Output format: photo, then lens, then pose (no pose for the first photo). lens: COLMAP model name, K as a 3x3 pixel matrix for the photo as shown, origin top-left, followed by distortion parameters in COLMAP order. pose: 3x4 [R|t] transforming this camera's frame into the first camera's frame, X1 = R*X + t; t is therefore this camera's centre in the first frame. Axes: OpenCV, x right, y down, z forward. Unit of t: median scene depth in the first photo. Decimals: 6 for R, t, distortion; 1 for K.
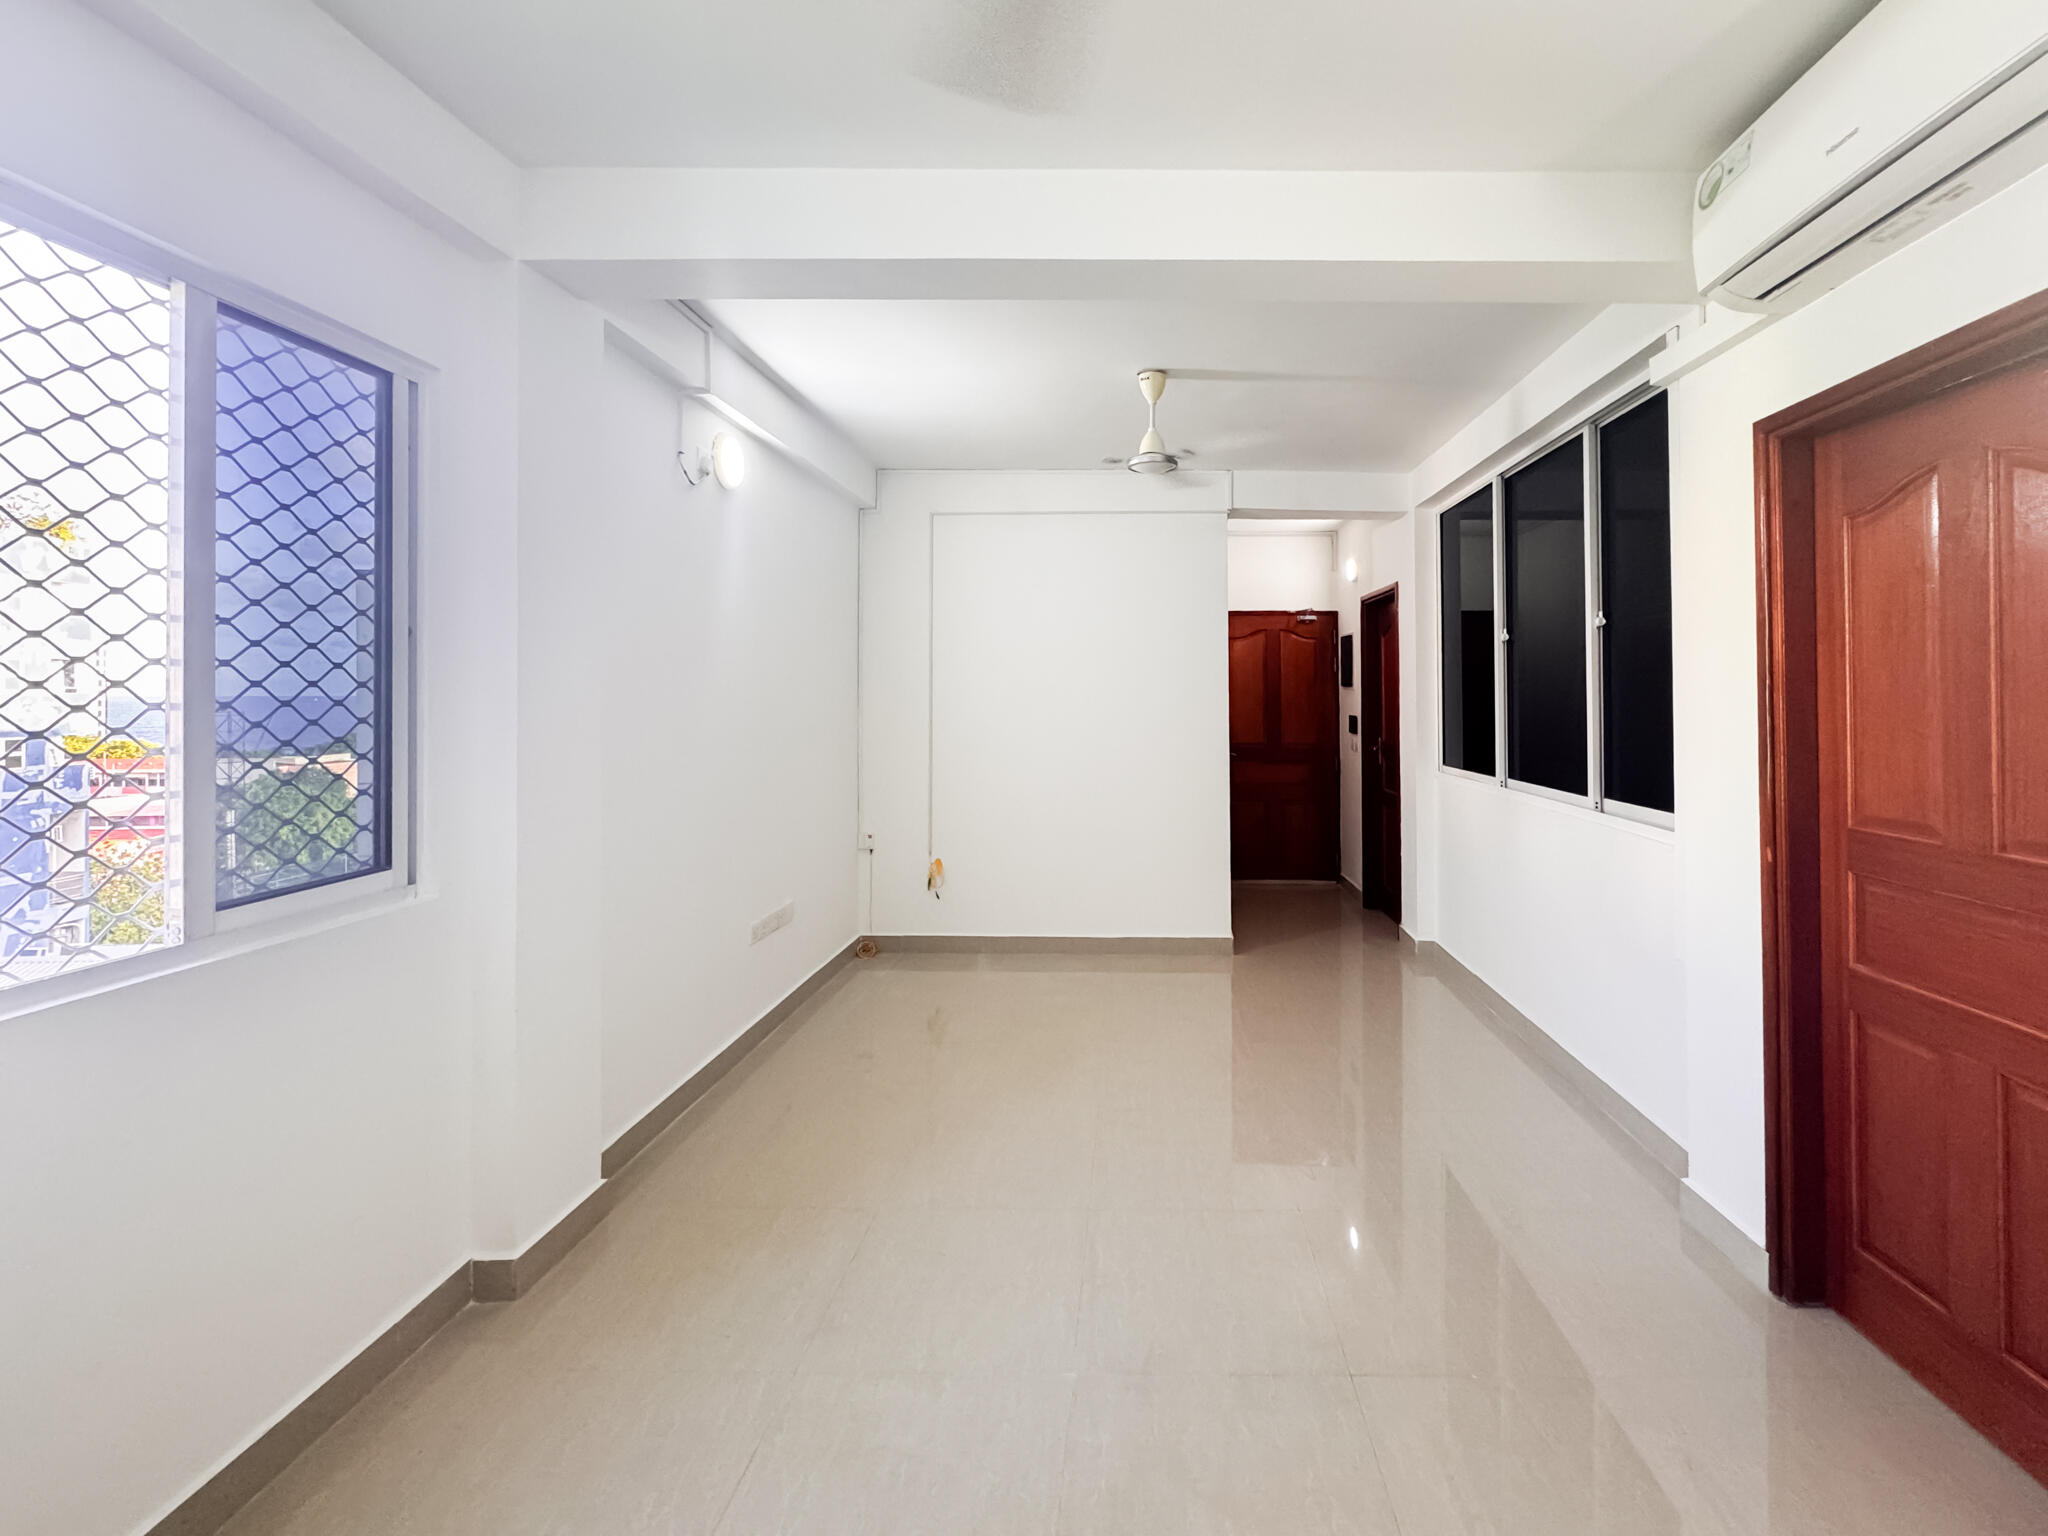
lens RADIAL K [[959.7, 0, 1024.6], [0, 959.7, 669.1], [0, 0, 1]] dist [0.001534, 0.000044]
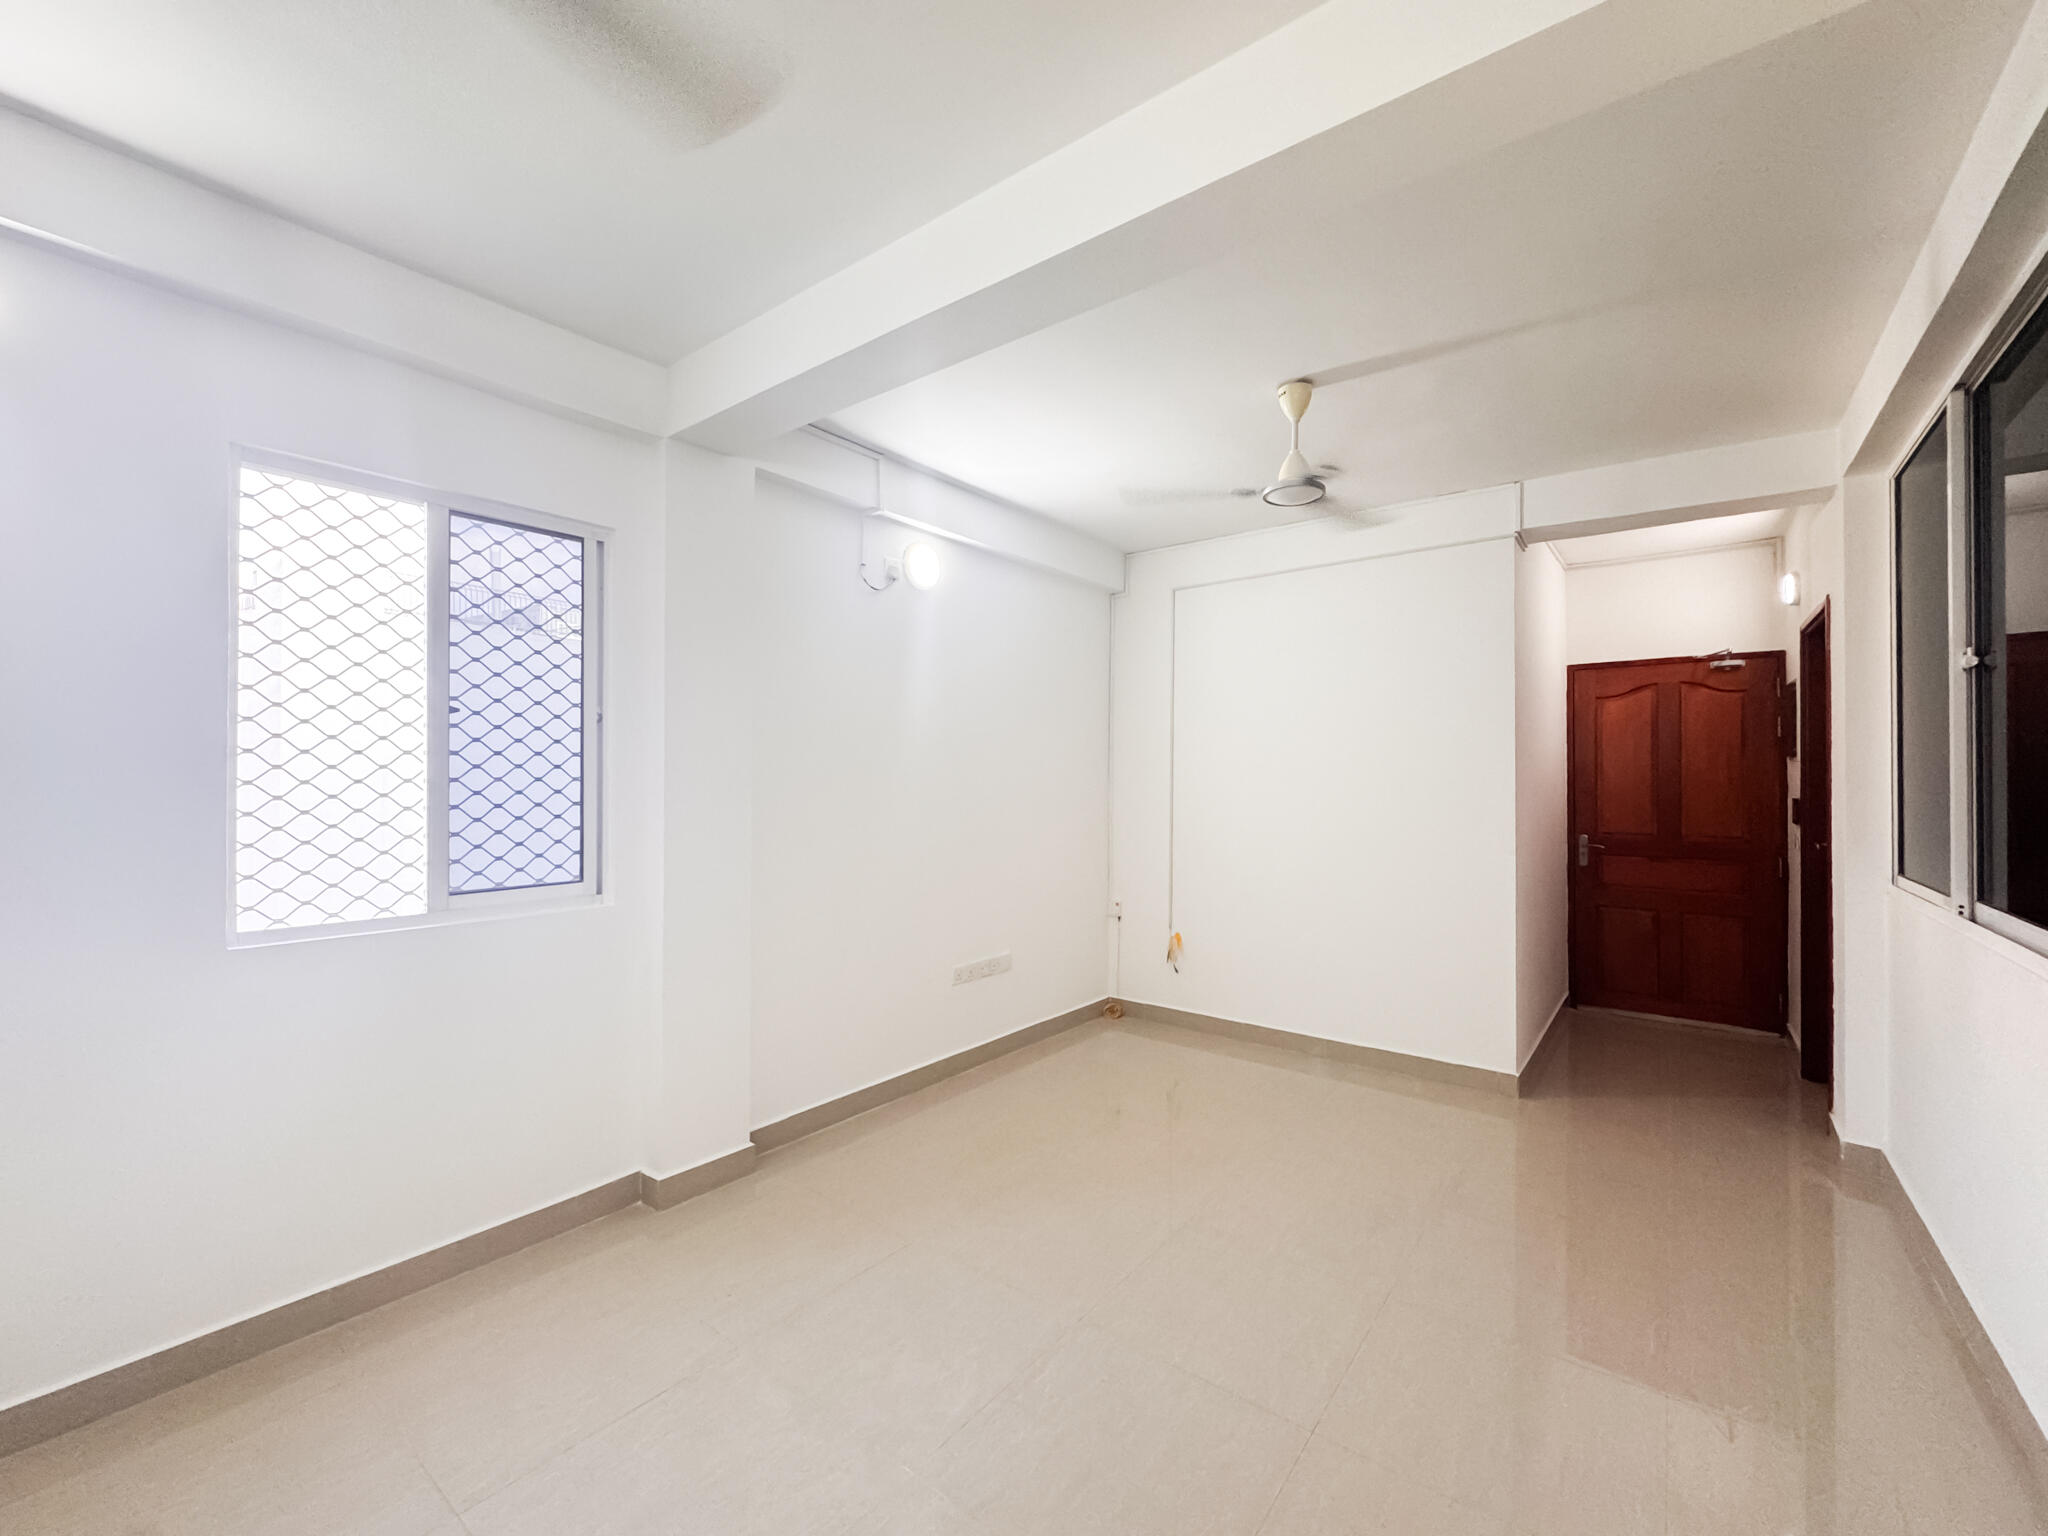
lens RADIAL K [[838.8, 0, 1024.0], [0, 838.8, 768.0], [0, 0, 1]] dist [-0.002254, -0.000300]
pose [[0.789199, -0.008294, -0.614081, 0.324264], [0.012153, 0.999924, 0.002113, 0.021793], [0.614017, -0.009131, 0.789240, 0.213064]]
